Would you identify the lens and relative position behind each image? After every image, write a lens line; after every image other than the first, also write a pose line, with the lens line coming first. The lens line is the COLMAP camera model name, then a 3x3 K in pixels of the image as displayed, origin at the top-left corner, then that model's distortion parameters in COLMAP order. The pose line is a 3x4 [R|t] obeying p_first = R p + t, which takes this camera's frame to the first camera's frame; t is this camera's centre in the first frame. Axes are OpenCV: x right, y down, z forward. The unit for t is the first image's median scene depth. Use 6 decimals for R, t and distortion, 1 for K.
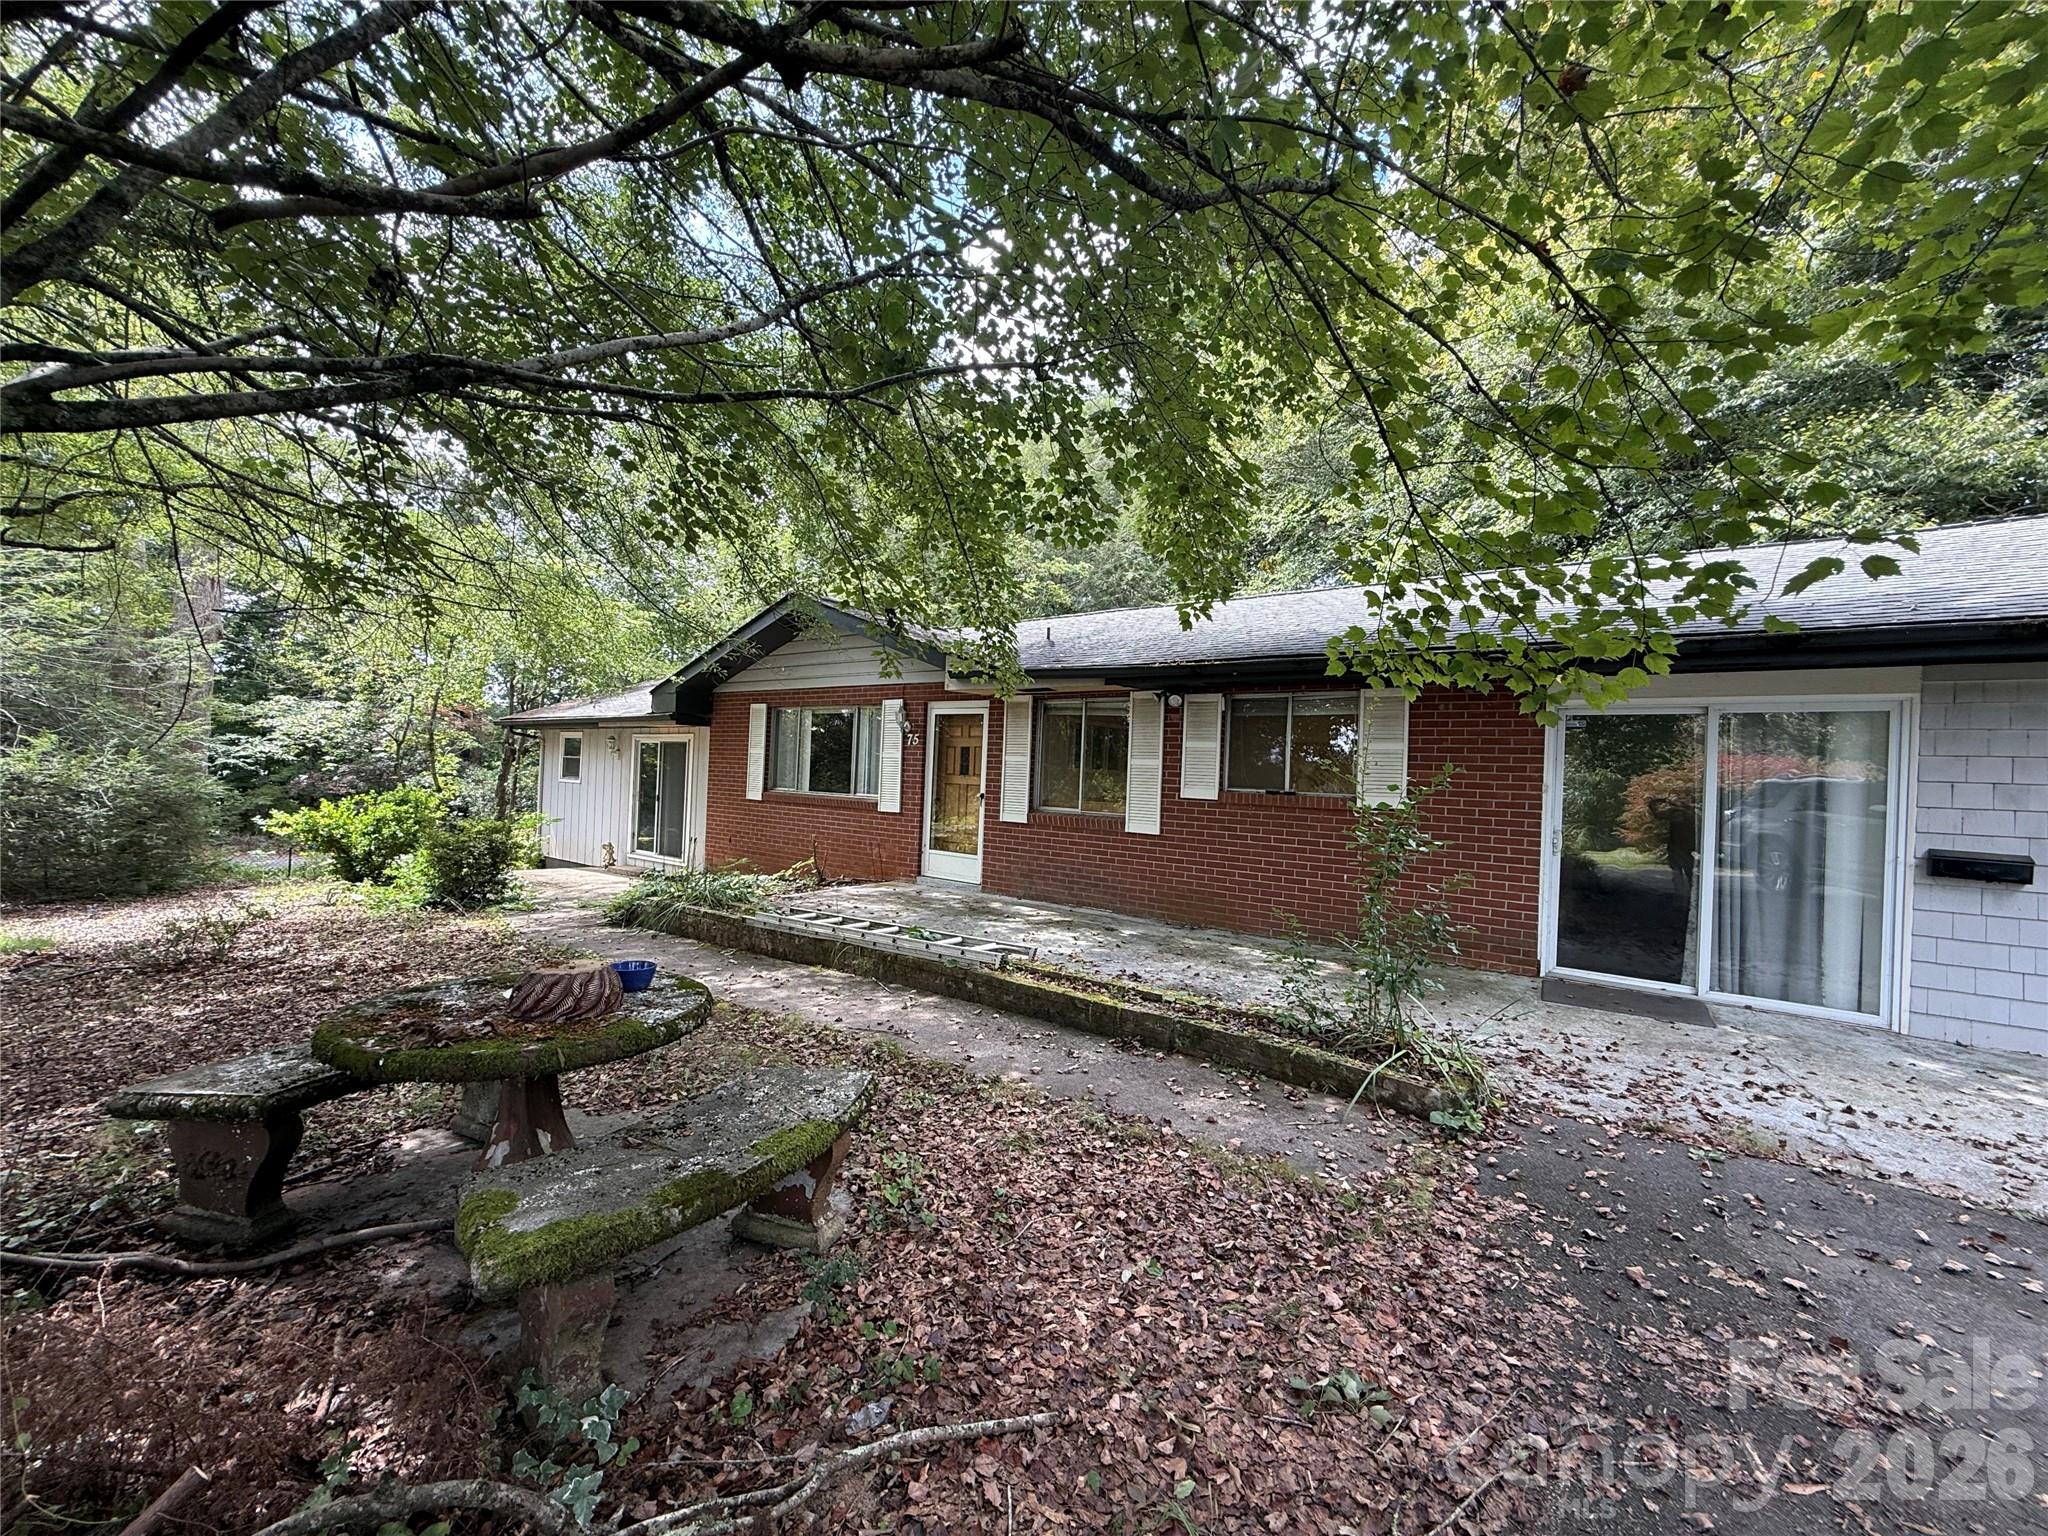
lens RADIAL K [[812.3, 0, 1023.0], [0, 812.3, 771.1], [0, 0, 1]] dist [-0.001306, 0.000457]
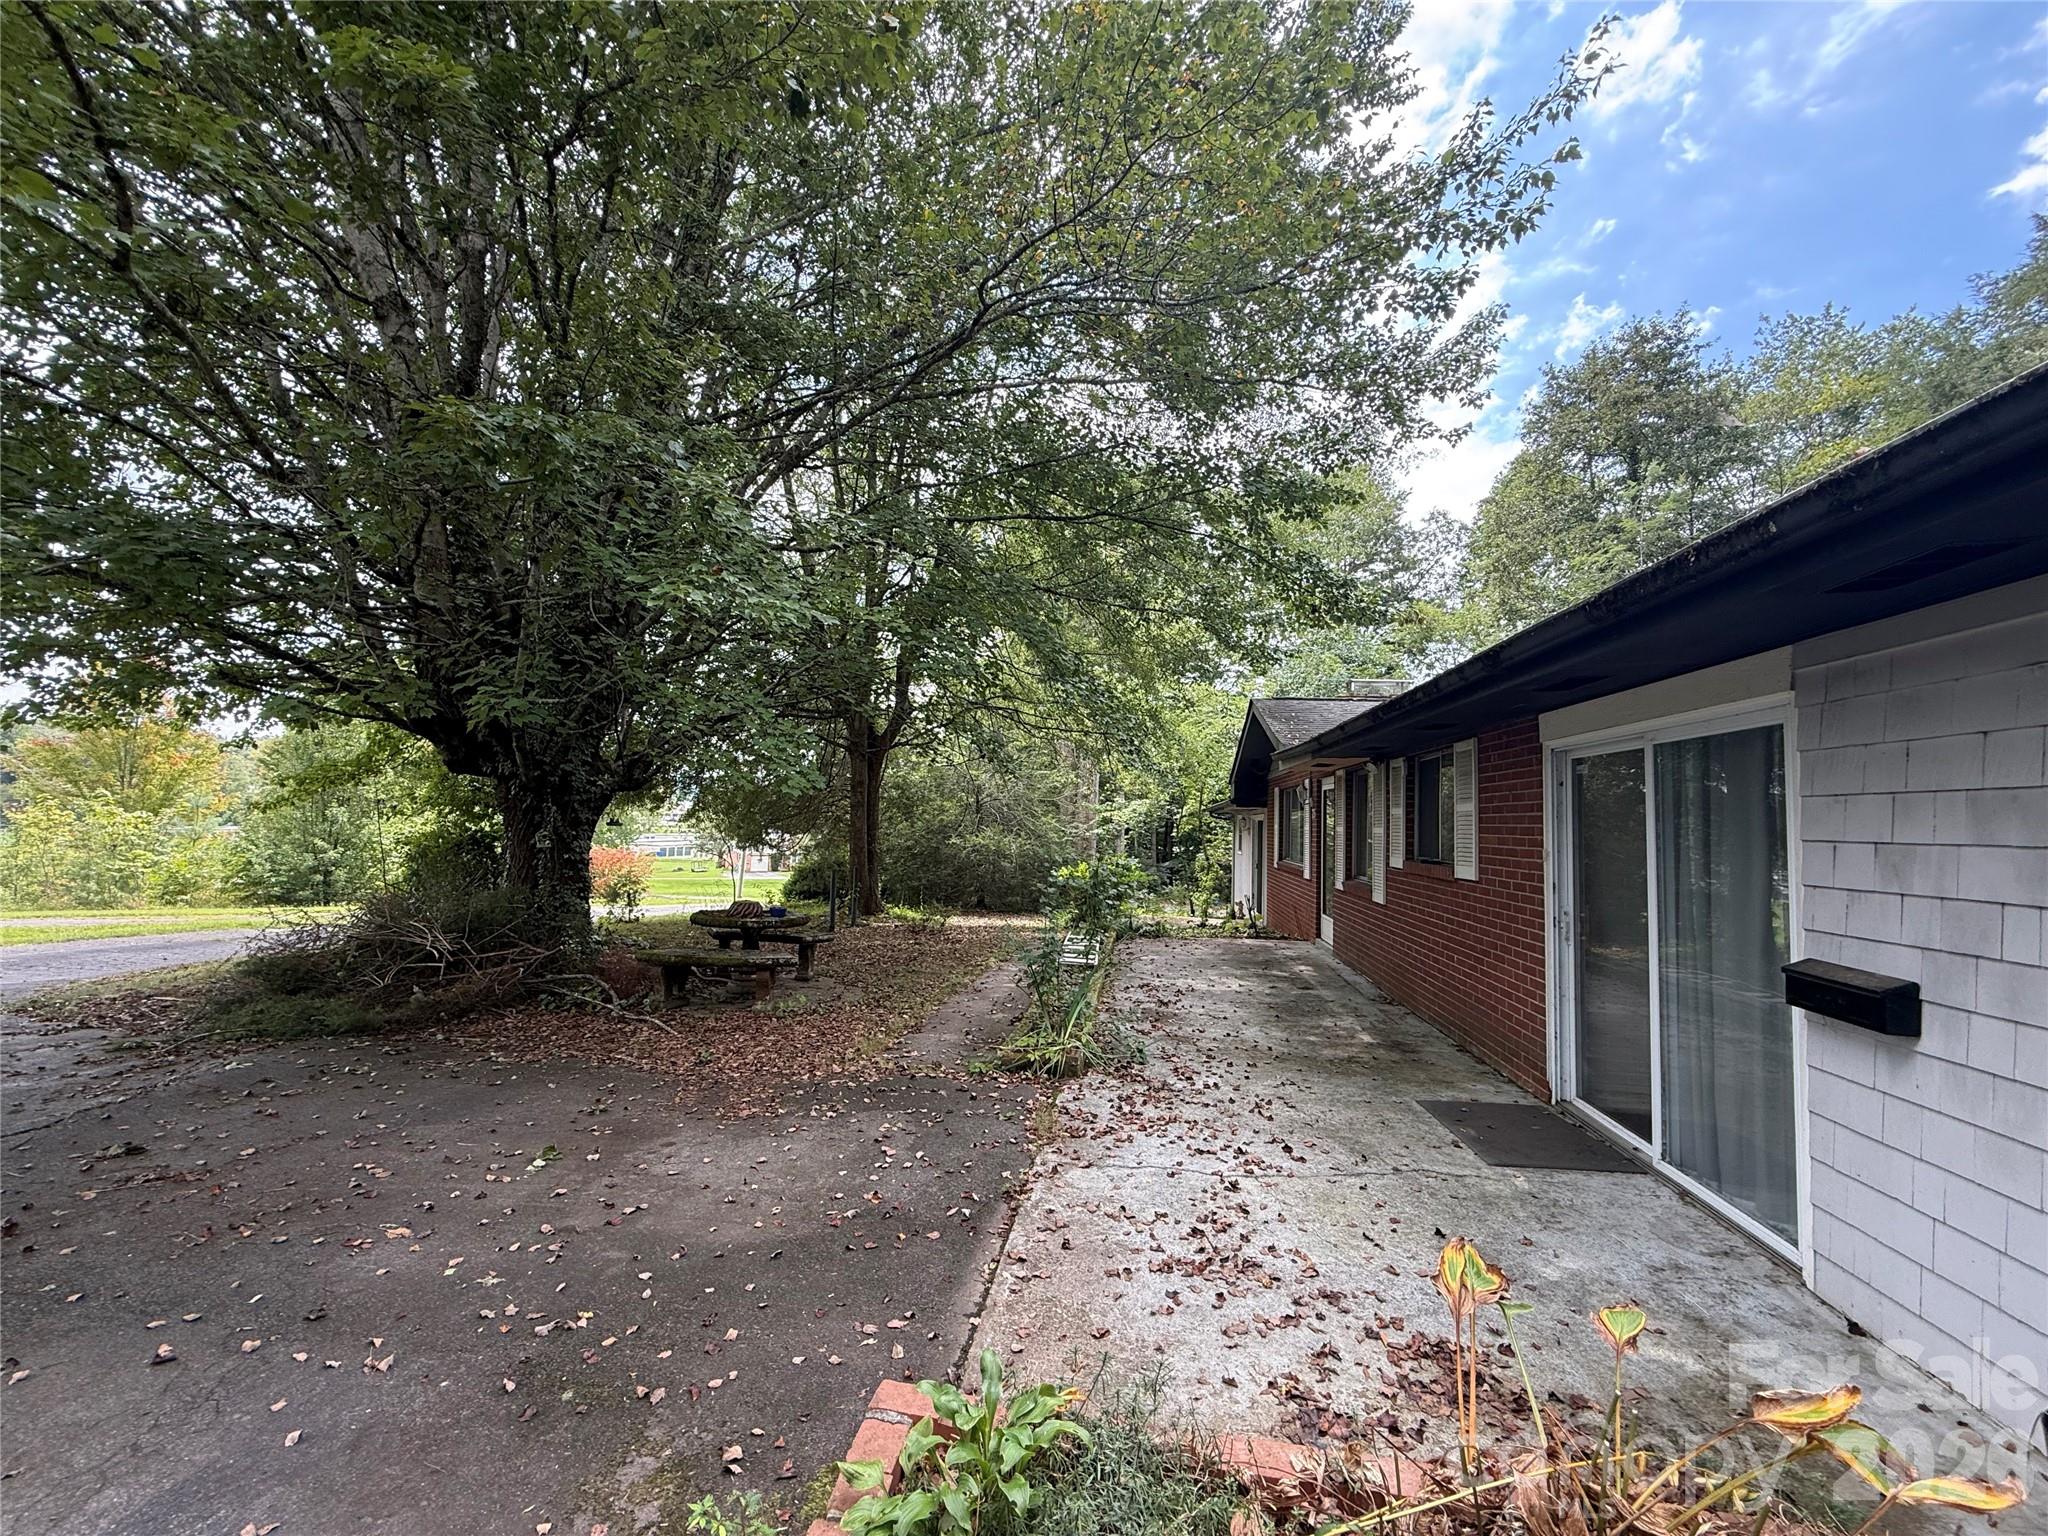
lens RADIAL K [[812.3, 0, 1023.0], [0, 812.3, 771.1], [0, 0, 1]] dist [-0.001306, 0.000457]
pose [[0.482281, -0.076698, -0.872652, 1.546390], [-0.013413, 0.995397, -0.094898, 0.029150], [0.875914, 0.057473, 0.479032, 0.267053]]
